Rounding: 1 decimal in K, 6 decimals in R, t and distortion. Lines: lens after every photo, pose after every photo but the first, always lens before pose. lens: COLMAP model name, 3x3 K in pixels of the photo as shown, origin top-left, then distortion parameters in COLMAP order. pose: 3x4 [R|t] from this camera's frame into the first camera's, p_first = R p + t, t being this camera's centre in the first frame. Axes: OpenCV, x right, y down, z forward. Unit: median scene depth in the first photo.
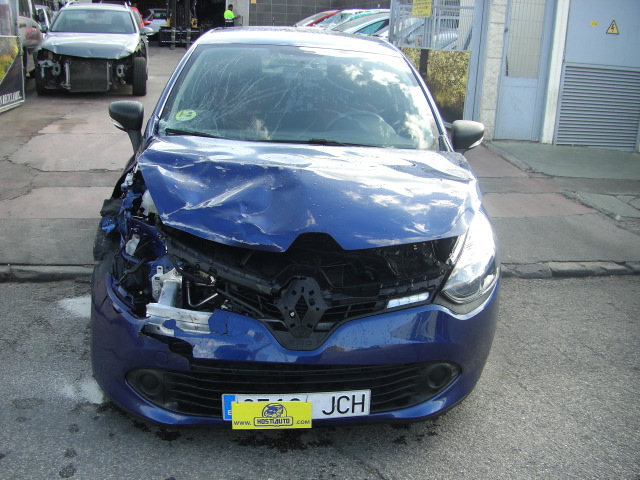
lens RADIAL K [[723.7, 0, 296.6], [0, 723.7, 279.6], [0, 0, 1]] dist [-0.180720, 0.092923]
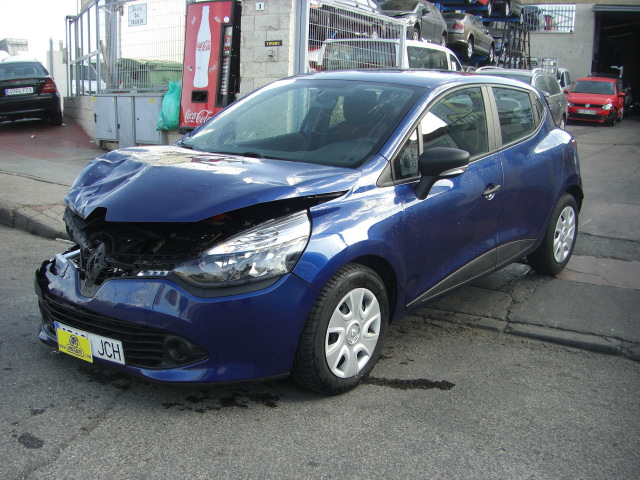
lens RADIAL K [[723.7, 0, 296.6], [0, 723.7, 279.6], [0, 0, 1]] dist [-0.180720, 0.092923]
pose [[0.739315, 0.146209, -0.657295, 1.083703], [-0.212069, 0.977025, -0.021202, 0.014433], [0.639093, 0.155067, 0.753335, 0.265336]]
